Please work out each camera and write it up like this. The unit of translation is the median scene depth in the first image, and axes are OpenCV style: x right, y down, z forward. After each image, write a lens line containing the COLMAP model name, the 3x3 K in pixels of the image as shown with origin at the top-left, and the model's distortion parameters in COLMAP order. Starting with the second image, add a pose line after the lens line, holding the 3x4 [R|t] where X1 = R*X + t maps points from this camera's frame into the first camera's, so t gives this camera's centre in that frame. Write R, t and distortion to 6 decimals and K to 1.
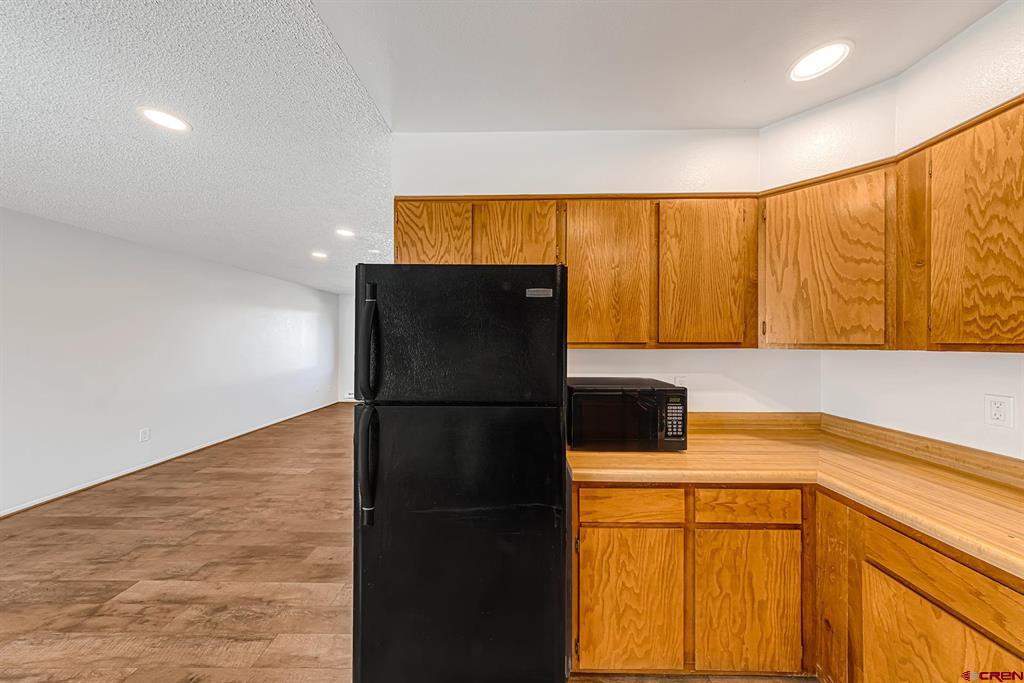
lens RADIAL K [[310.0, 0, 515.2], [0, 310.0, 342.0], [0, 0, 1]] dist [0.000108, 0.000231]
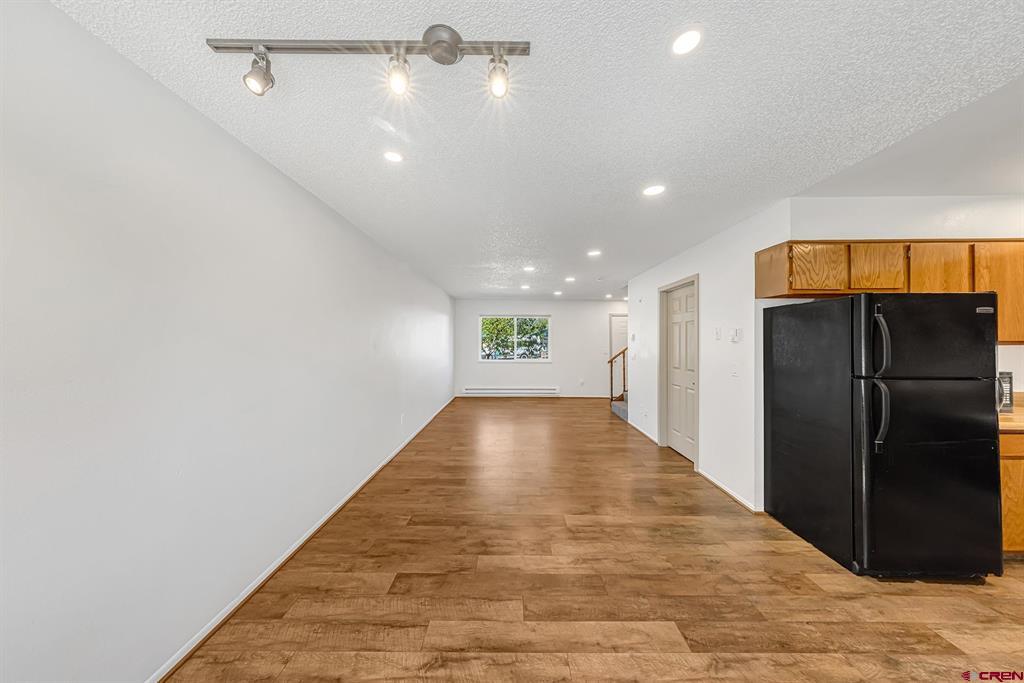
lens RADIAL K [[310.0, 0, 507.5], [0, 310.0, 336.8], [0, 0, 1]] dist [0.000108, 0.000231]
pose [[0.999992, -0.003892, -0.000398, -1.984357], [0.003888, 0.999940, -0.010210, -0.009997], [0.000438, 0.010208, 0.999948, -0.523391]]
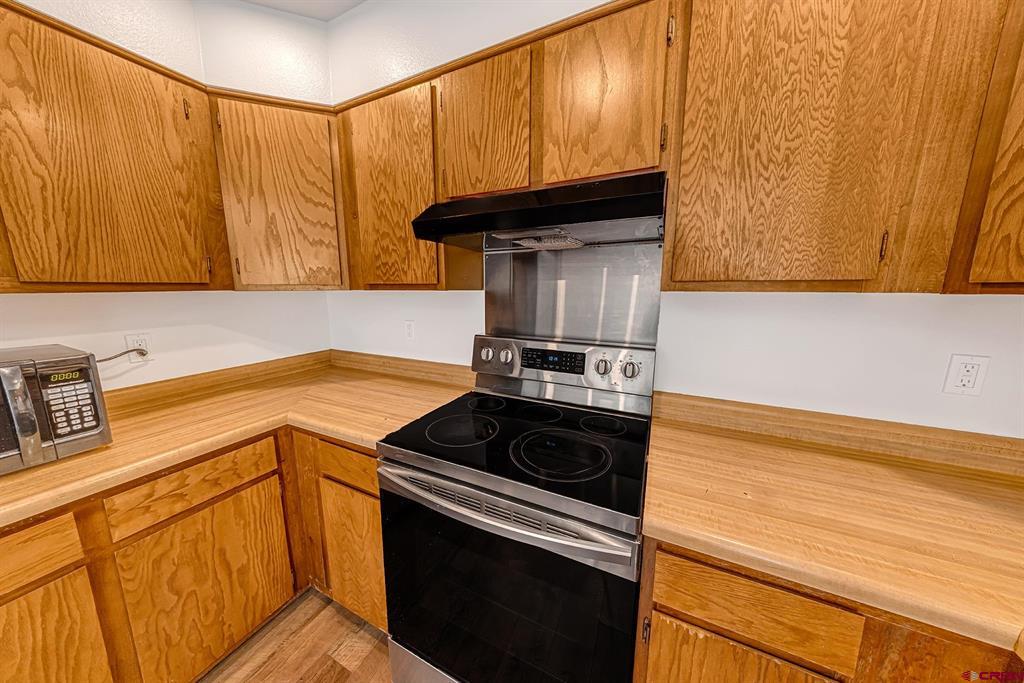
lens RADIAL K [[310.0, 0, 518.2], [0, 310.0, 339.7], [0, 0, 1]] dist [0.000108, 0.000231]
pose [[0.426334, -0.155208, 0.891151, 0.382771], [0.003547, 0.985449, 0.169934, 0.013500], [-0.904559, -0.069288, 0.420681, -0.077925]]
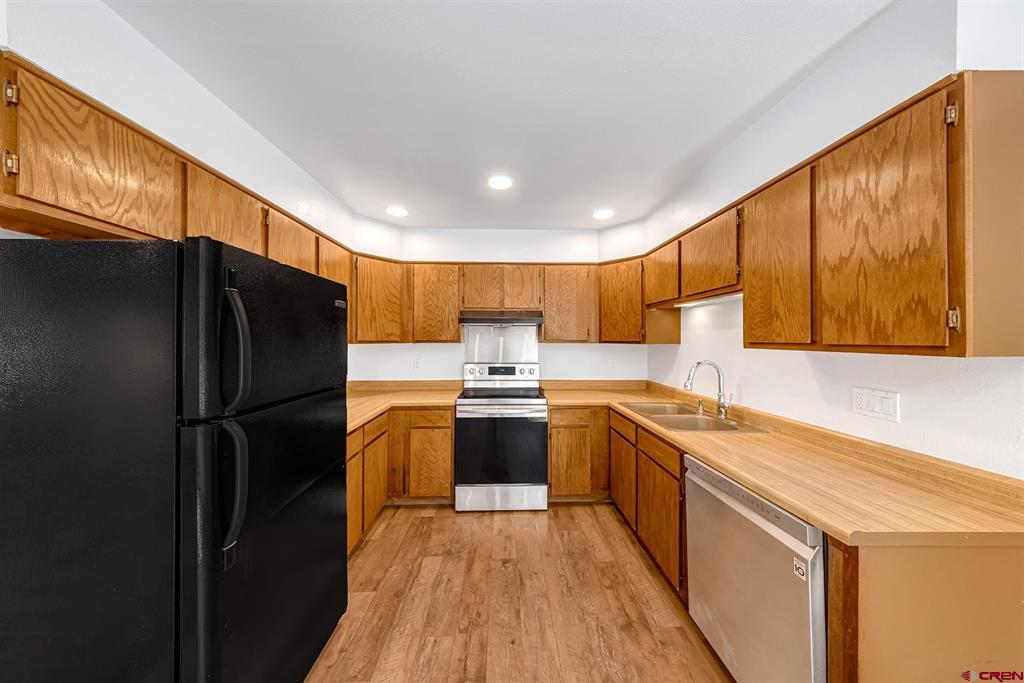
lens RADIAL K [[310.0, 0, 511.9], [0, 310.0, 340.7], [0, 0, 1]] dist [0.000108, 0.000231]
pose [[-0.044479, -0.005331, 0.998996, -1.070846], [0.000436, 0.999986, 0.005355, -0.004497], [-0.999010, 0.000674, -0.044476, 0.246713]]
